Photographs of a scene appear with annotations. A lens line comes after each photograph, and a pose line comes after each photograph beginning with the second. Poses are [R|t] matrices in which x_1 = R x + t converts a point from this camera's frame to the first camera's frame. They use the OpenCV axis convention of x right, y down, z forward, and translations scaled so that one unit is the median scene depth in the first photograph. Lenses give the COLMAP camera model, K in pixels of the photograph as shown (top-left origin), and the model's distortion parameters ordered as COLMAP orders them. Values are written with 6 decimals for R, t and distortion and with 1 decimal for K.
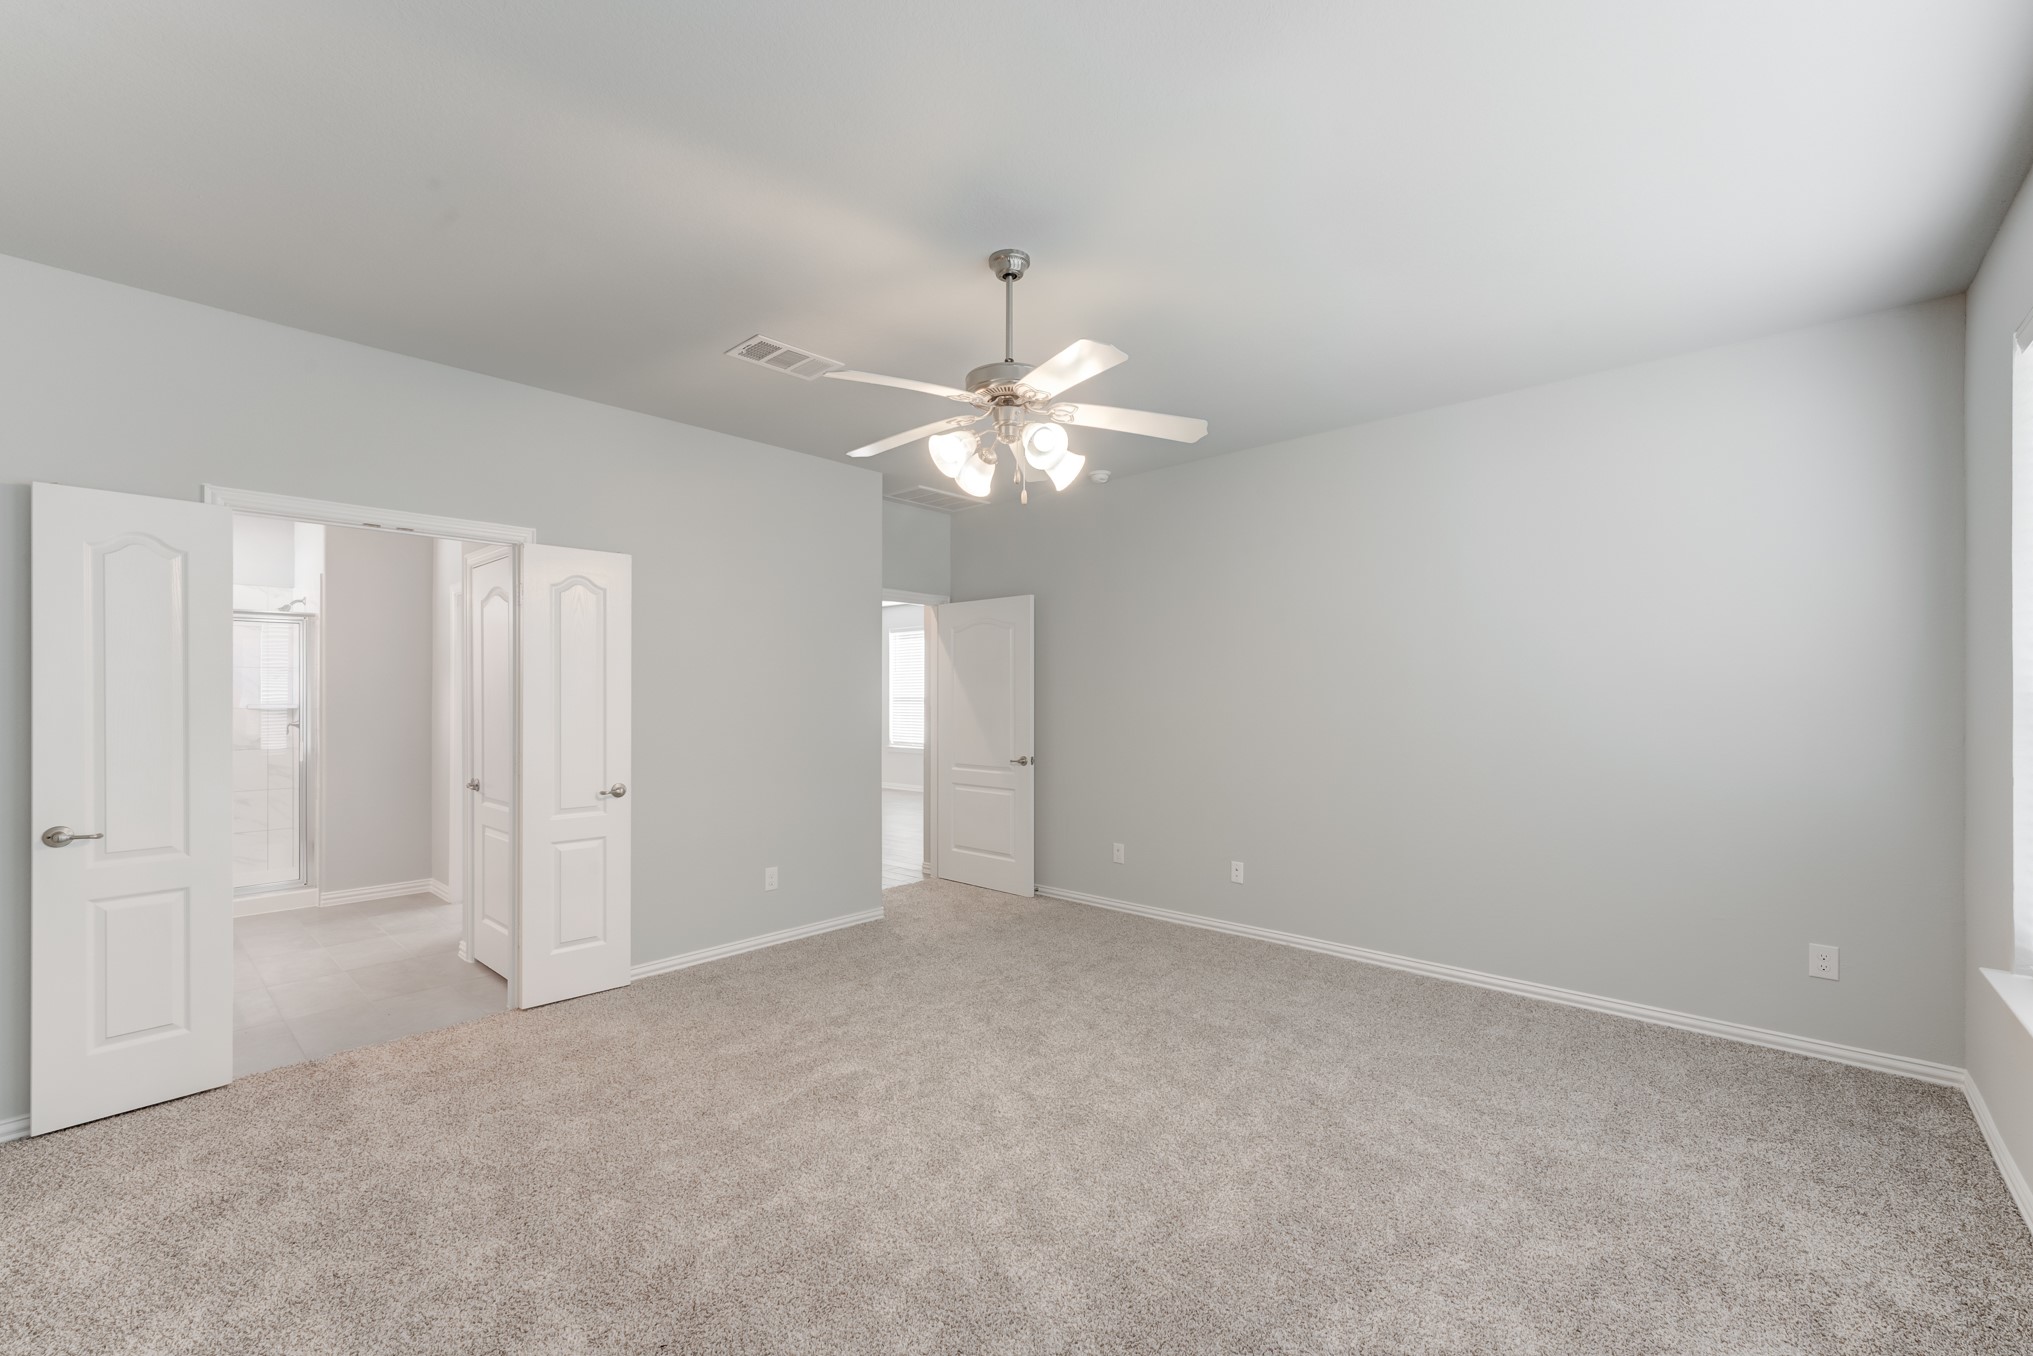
lens RADIAL K [[808.6, 0, 1000.7], [0, 808.6, 692.1], [0, 0, 1]] dist [-0.000376, -0.000192]
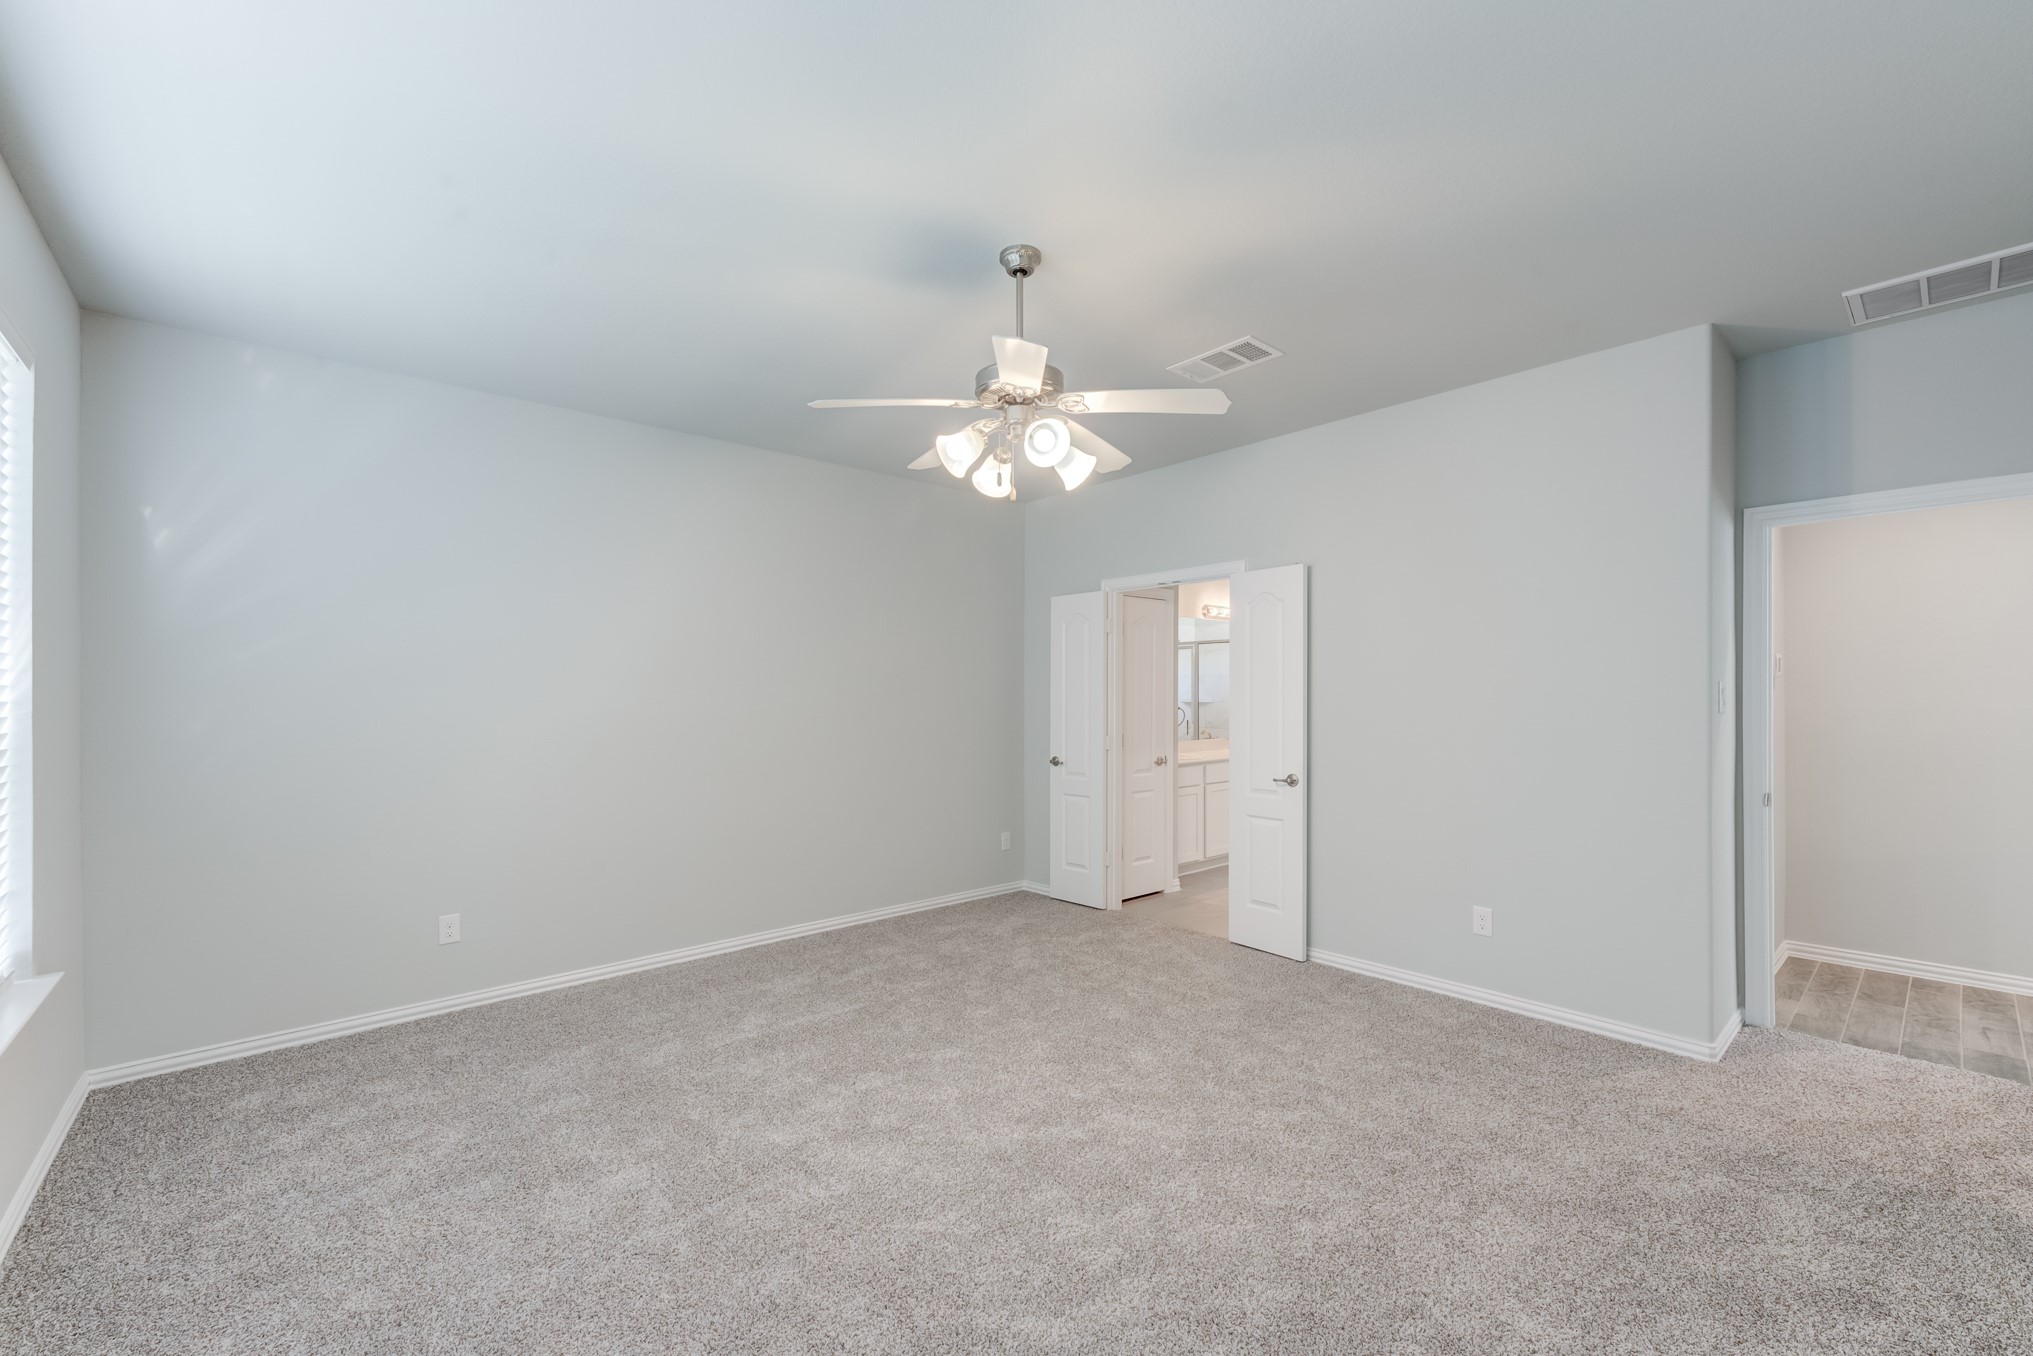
lens RADIAL K [[808.6, 0, 1014.6], [0, 808.6, 691.2], [0, 0, 1]] dist [-0.000376, -0.000192]
pose [[-0.067002, -0.004425, -0.997743, 0.681514], [0.006238, 0.999969, -0.004853, 0.003131], [0.997733, -0.006550, -0.066973, 0.727276]]
